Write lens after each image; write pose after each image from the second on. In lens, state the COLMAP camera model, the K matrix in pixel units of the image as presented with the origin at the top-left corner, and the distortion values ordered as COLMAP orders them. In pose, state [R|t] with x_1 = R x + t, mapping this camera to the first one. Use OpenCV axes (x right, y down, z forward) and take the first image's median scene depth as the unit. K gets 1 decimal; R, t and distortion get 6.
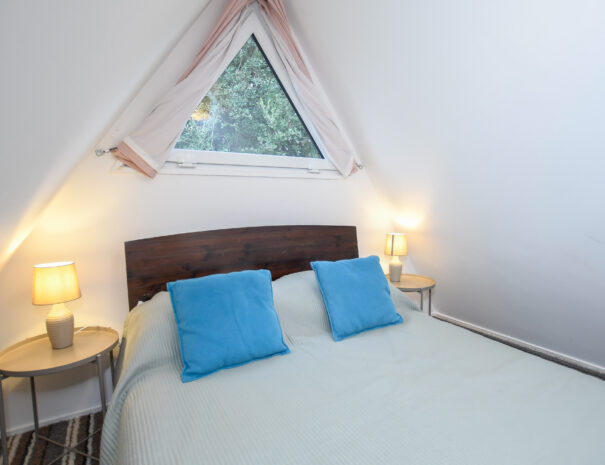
lens RADIAL K [[333.5, 0, 300.3], [0, 333.5, 226.2], [0, 0, 1]] dist [-0.024175, 0.000920]
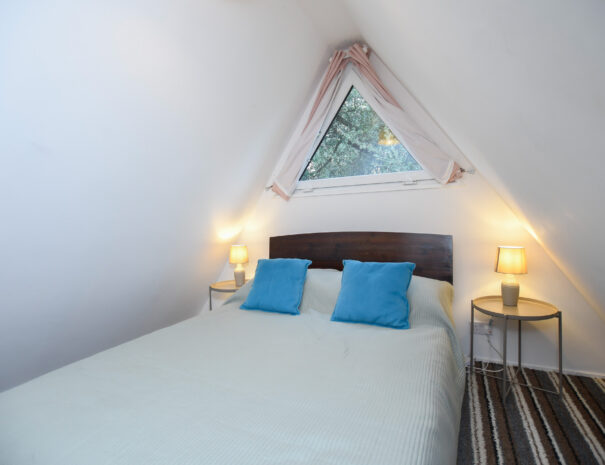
lens RADIAL K [[305.8, 0, 303.1], [0, 305.8, 227.3], [0, 0, 1]] dist [-0.027868, 0.000163]
pose [[0.532172, 0.015672, -0.846491, 0.830787], [-0.035423, 0.999365, -0.003767, -0.005650], [0.845895, 0.031990, 0.532390, 0.216763]]
